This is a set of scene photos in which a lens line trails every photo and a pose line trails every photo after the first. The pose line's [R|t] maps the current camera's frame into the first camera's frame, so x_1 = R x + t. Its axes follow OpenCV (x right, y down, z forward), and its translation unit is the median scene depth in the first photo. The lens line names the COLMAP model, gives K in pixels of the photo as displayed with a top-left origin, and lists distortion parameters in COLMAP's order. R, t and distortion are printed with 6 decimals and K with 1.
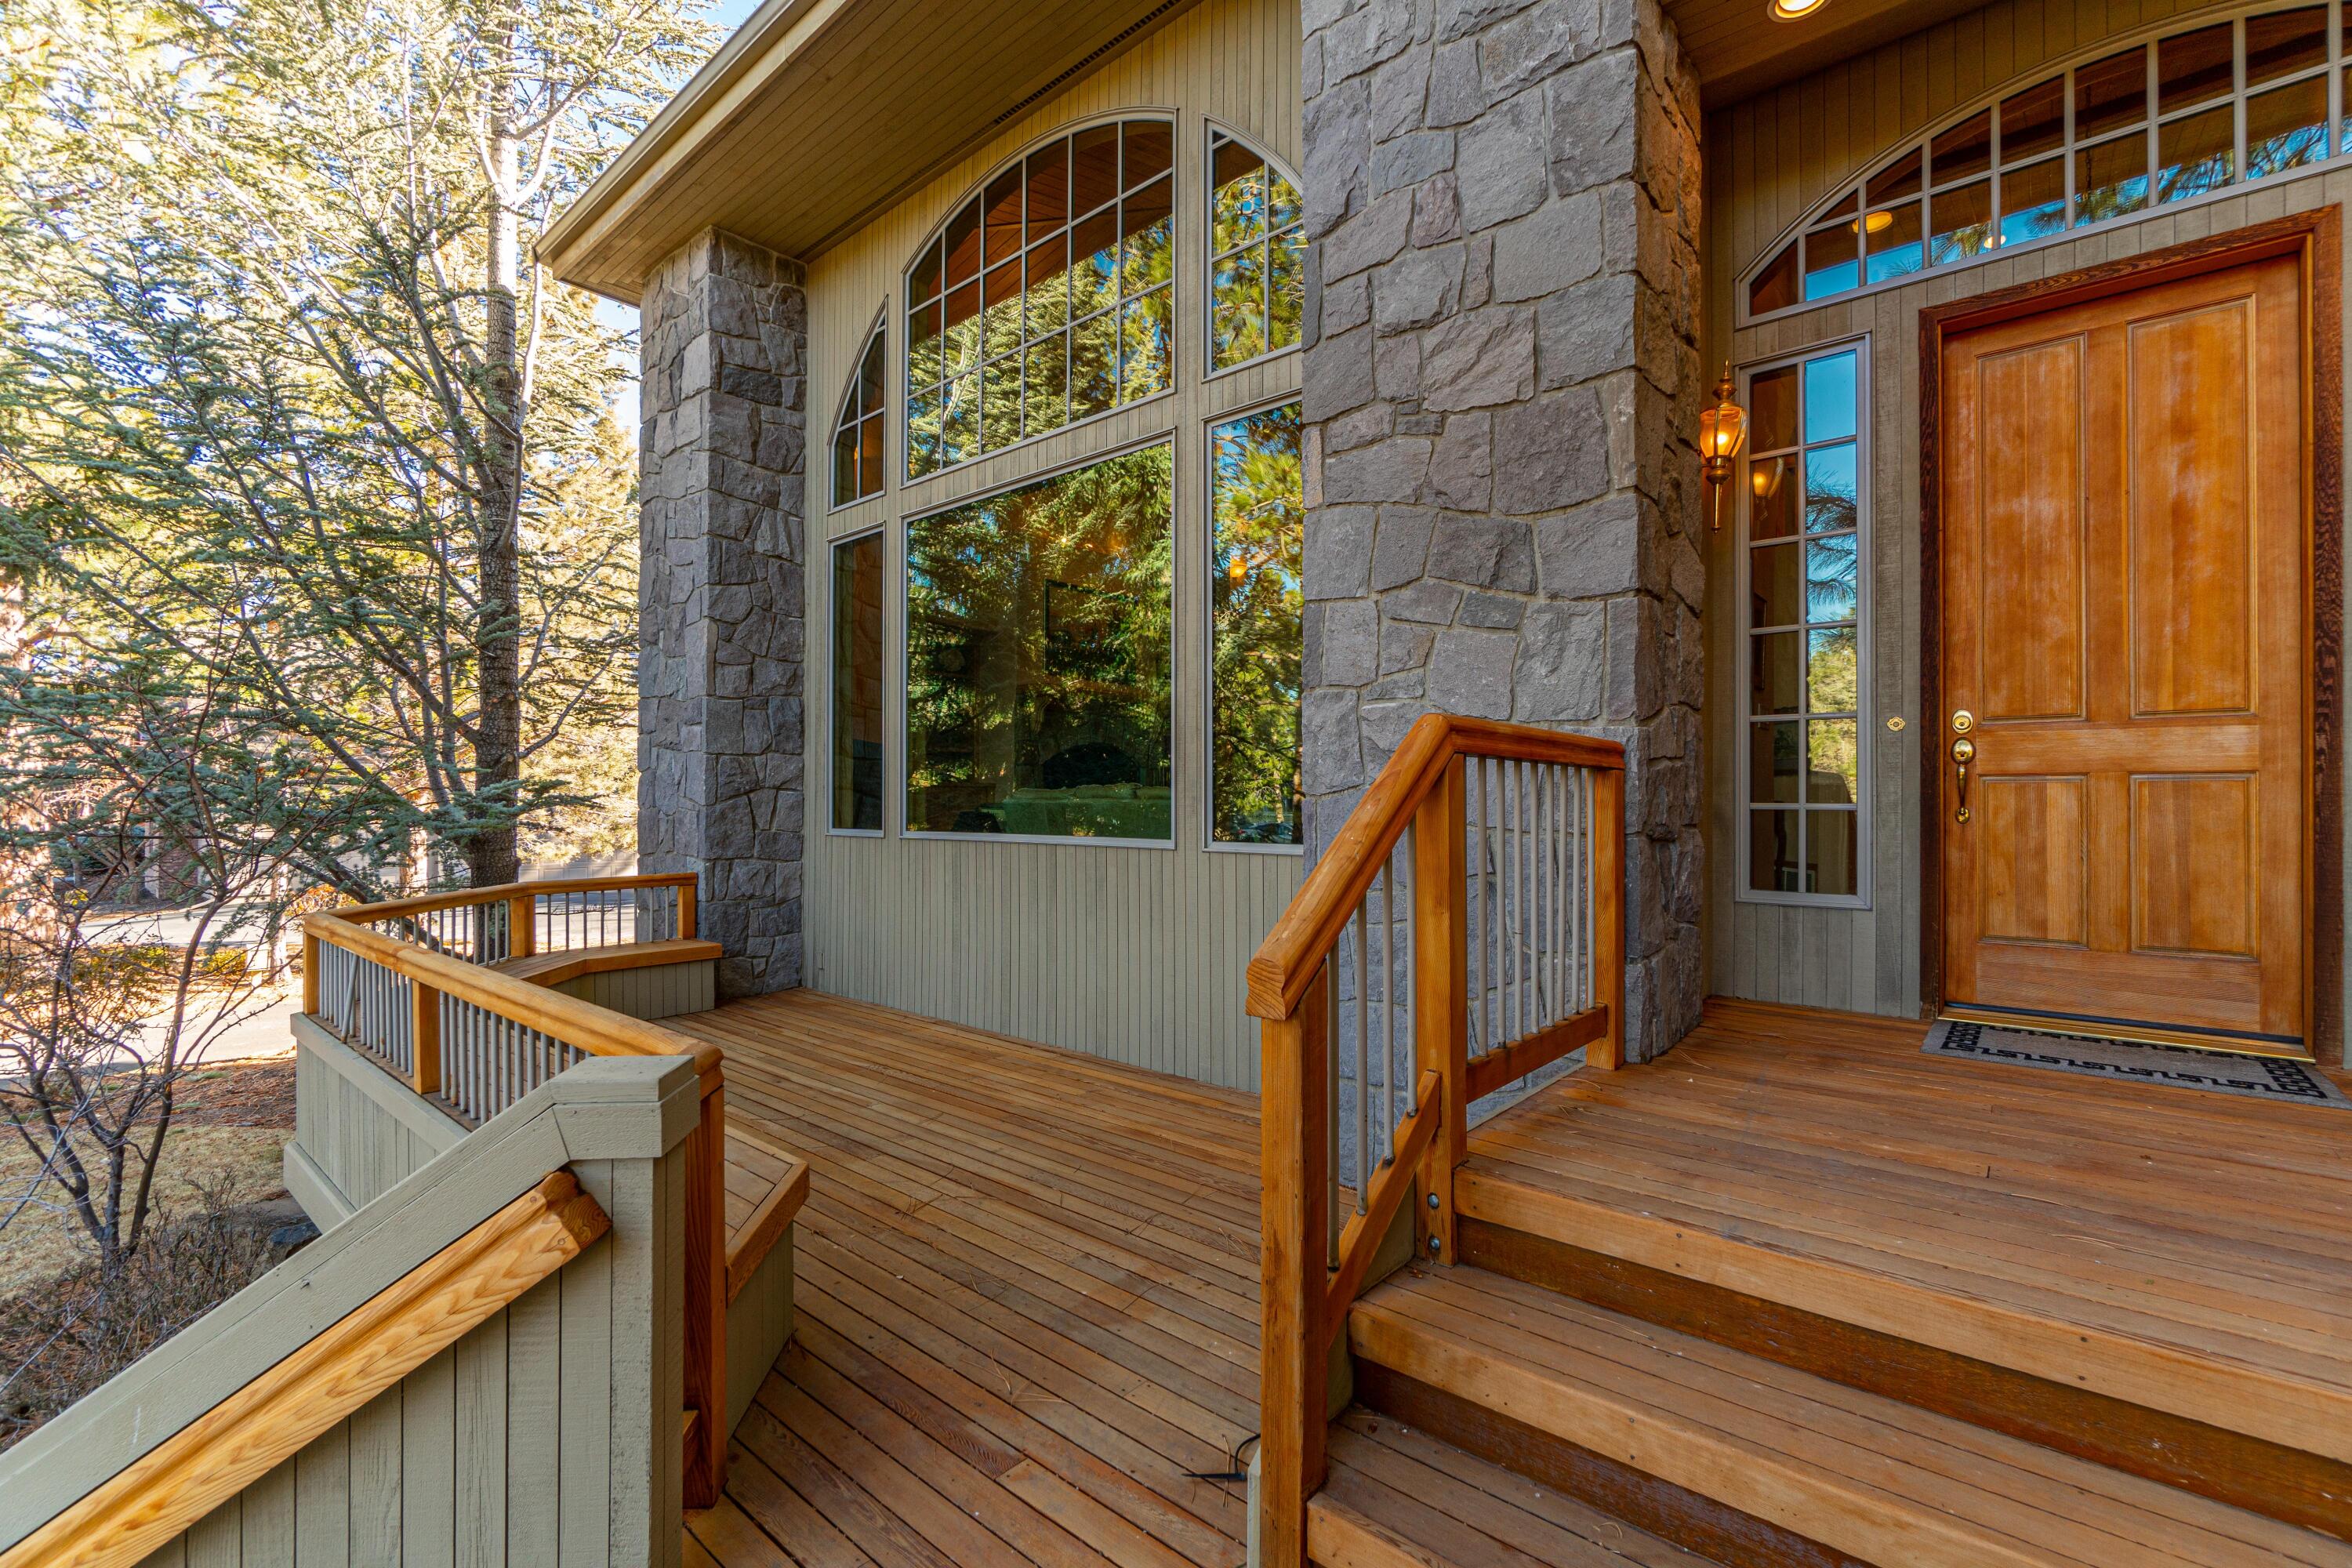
lens RADIAL K [[1016.6, 0, 1176.2], [0, 1016.6, 788.7], [0, 0, 1]] dist [-0.000277, 0.000060]
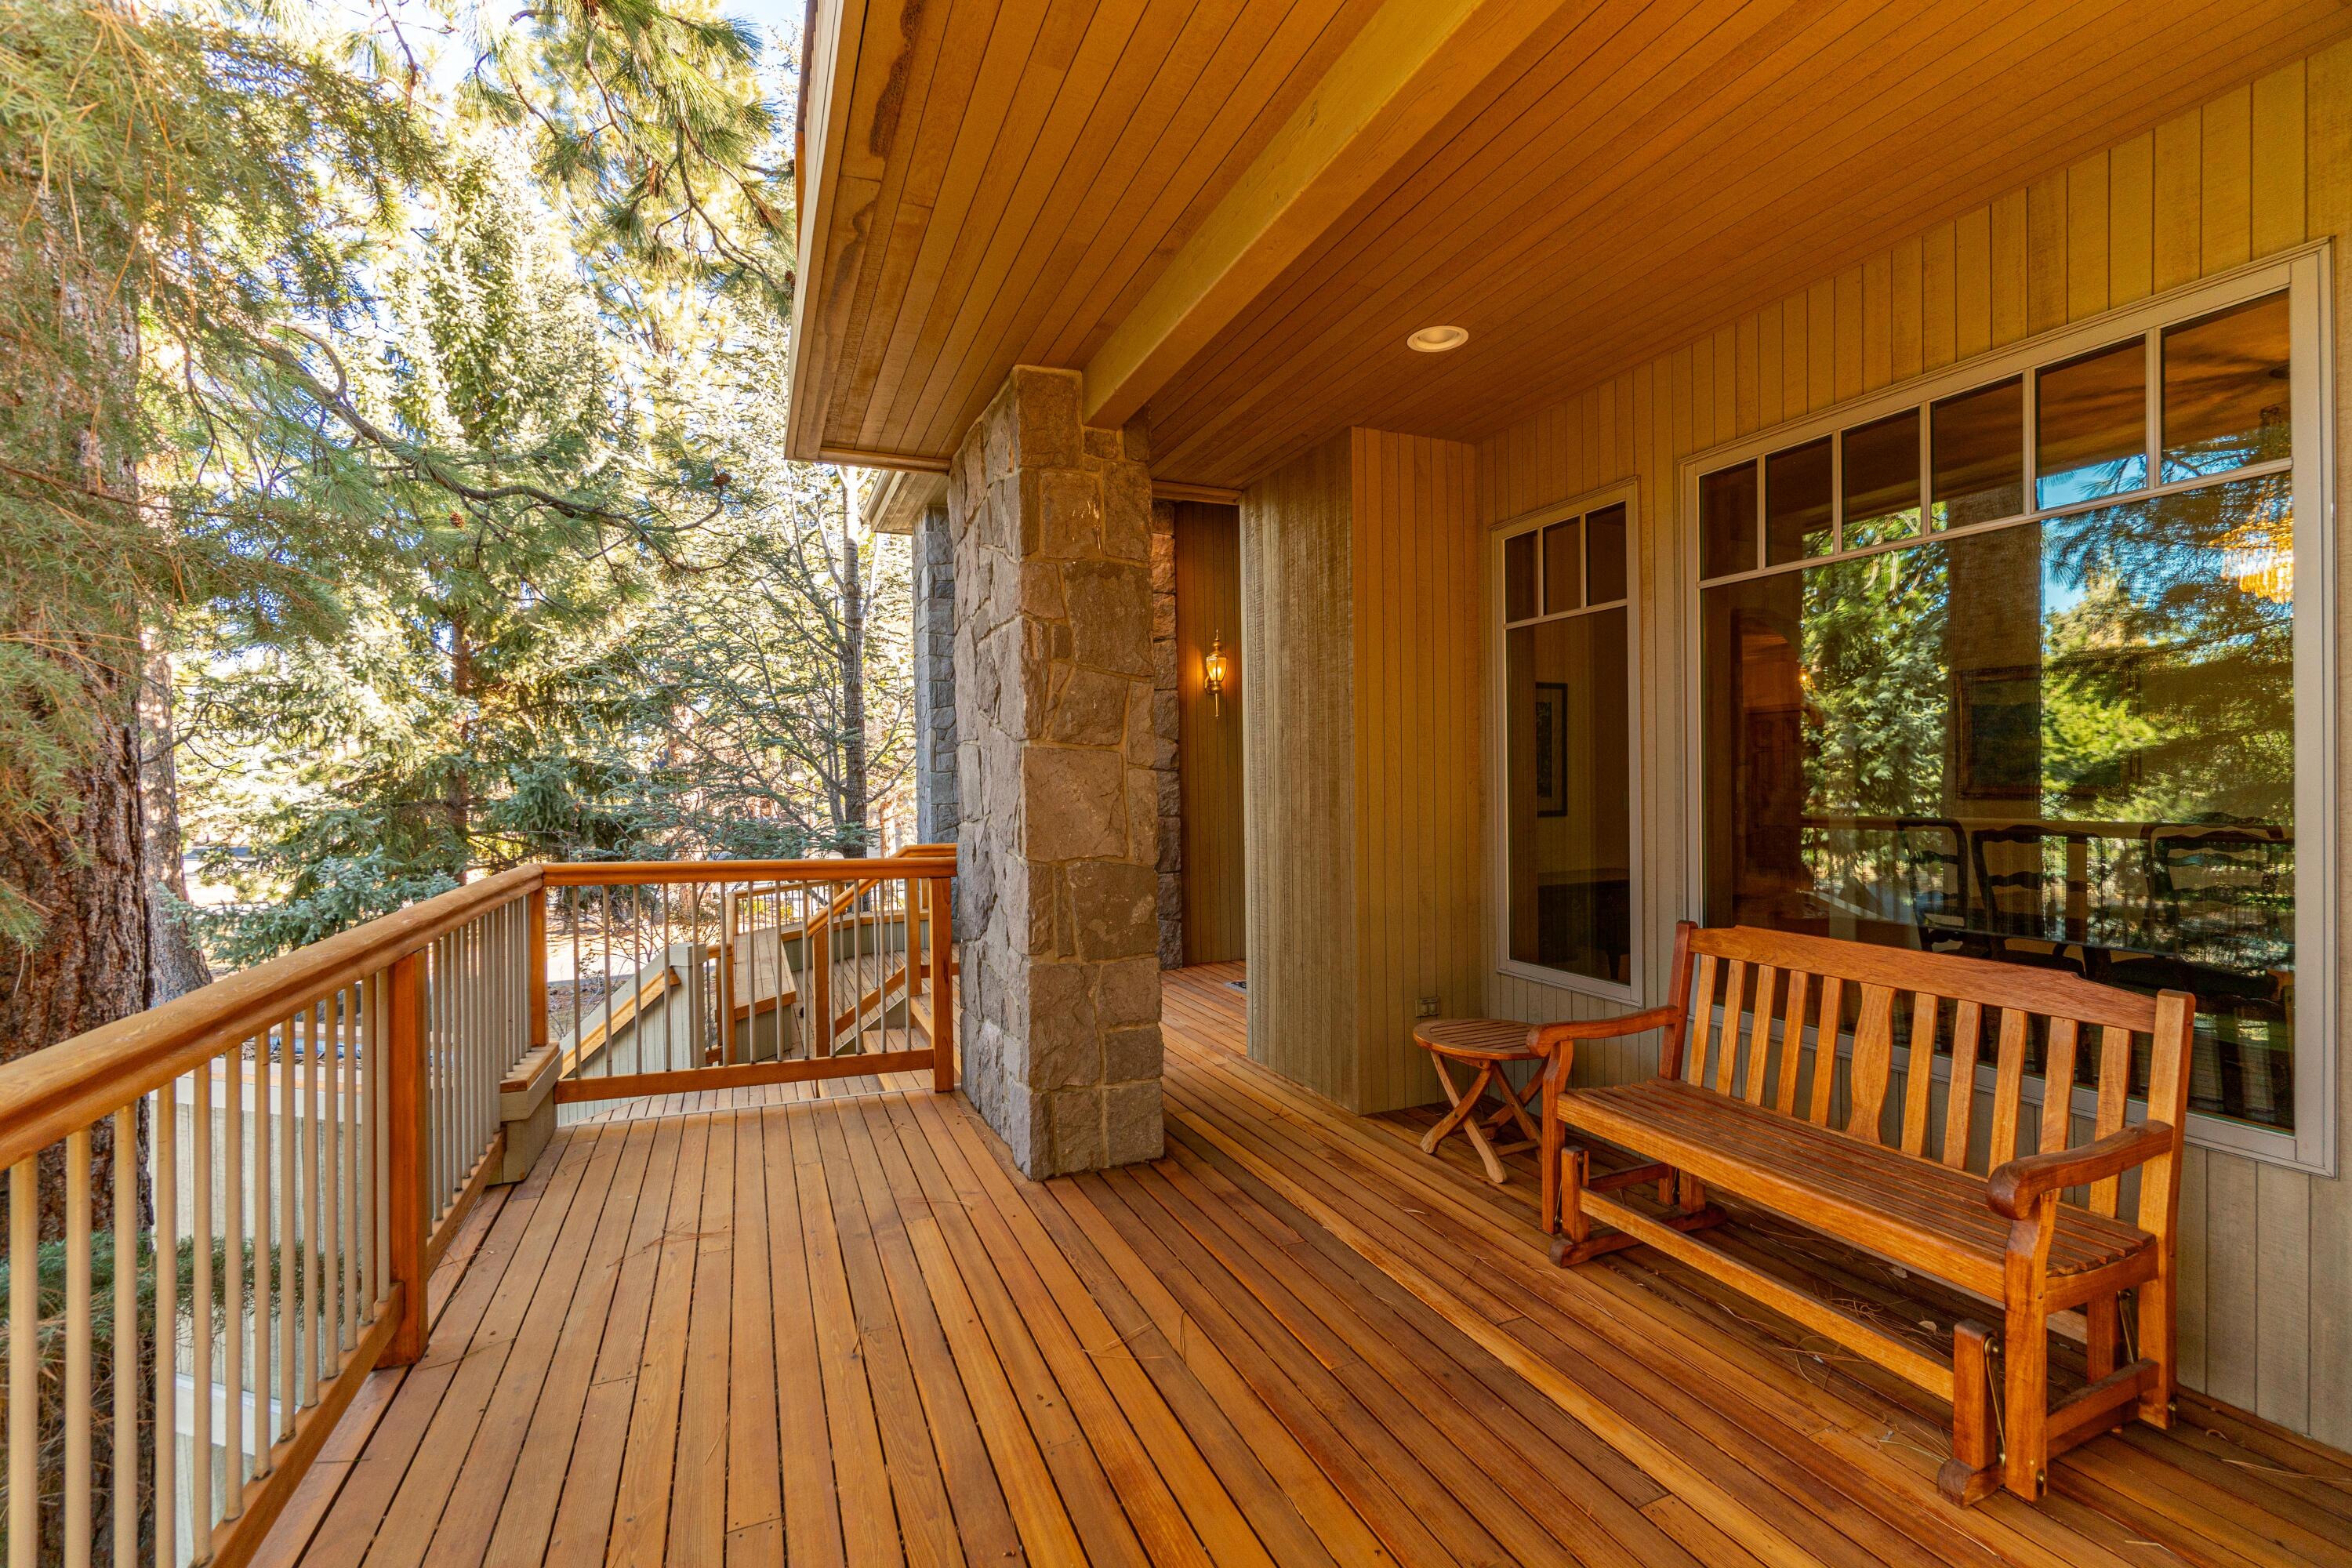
lens RADIAL K [[1016.6, 0, 1174.2], [0, 1016.6, 787.9], [0, 0, 1]] dist [-0.000277, 0.000060]
pose [[0.900324, -0.001411, -0.435218, 0.678735], [0.005161, 0.999959, 0.007434, -0.076195], [0.435190, -0.008939, 0.900294, -0.389803]]
